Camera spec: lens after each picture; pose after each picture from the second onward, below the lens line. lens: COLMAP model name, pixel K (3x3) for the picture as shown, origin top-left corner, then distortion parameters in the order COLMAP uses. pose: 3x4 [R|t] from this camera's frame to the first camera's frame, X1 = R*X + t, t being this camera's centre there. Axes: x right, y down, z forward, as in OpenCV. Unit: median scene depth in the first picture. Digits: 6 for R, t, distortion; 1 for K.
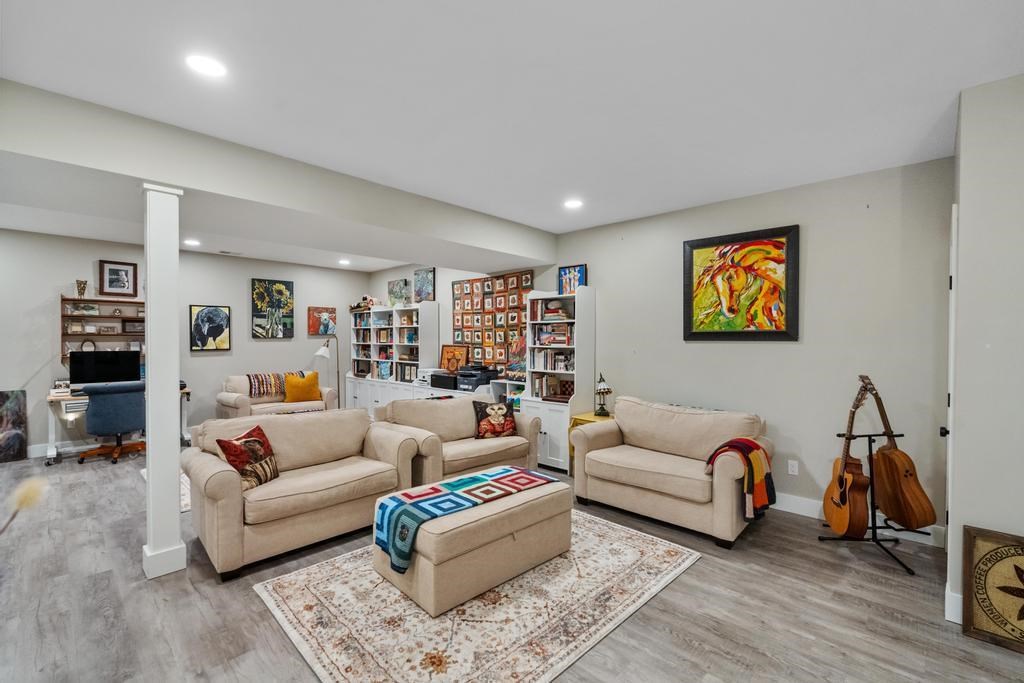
lens RADIAL K [[461.0, 0, 515.6], [0, 461.0, 344.8], [0, 0, 1]] dist [-0.002590, -0.000871]
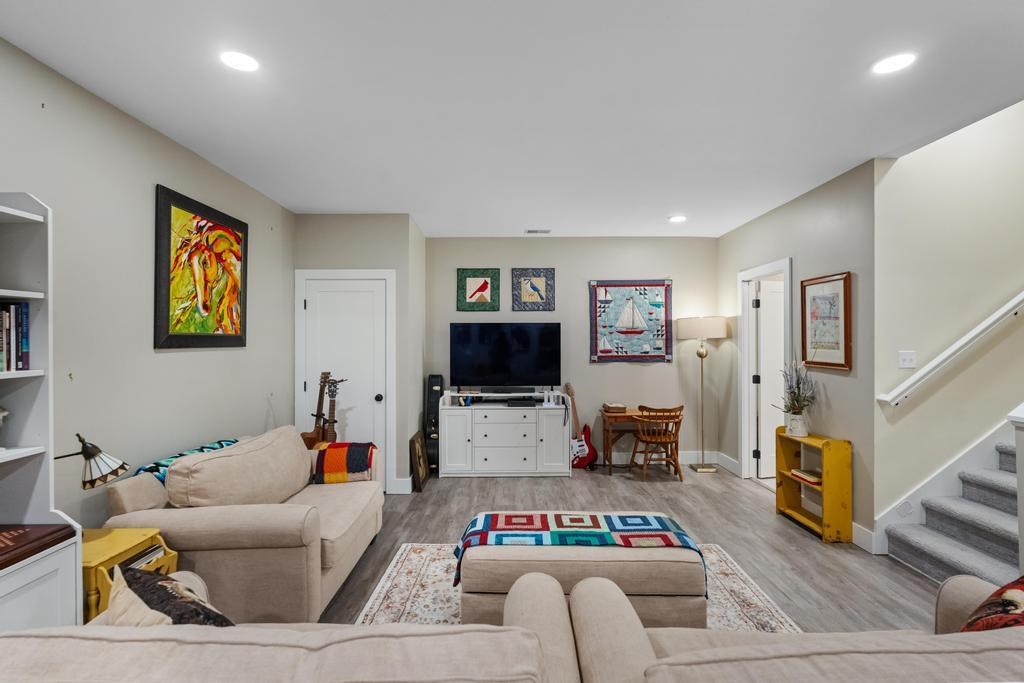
lens RADIAL K [[487.3, 0, 511.5], [0, 487.3, 335.9], [0, 0, 1]] dist [0.002639, 0.000256]
pose [[-0.695664, 0.004879, 0.718351, -0.447361], [0.008854, 0.999959, 0.001783, -0.024919], [-0.718313, 0.007601, -0.695679, 1.204661]]
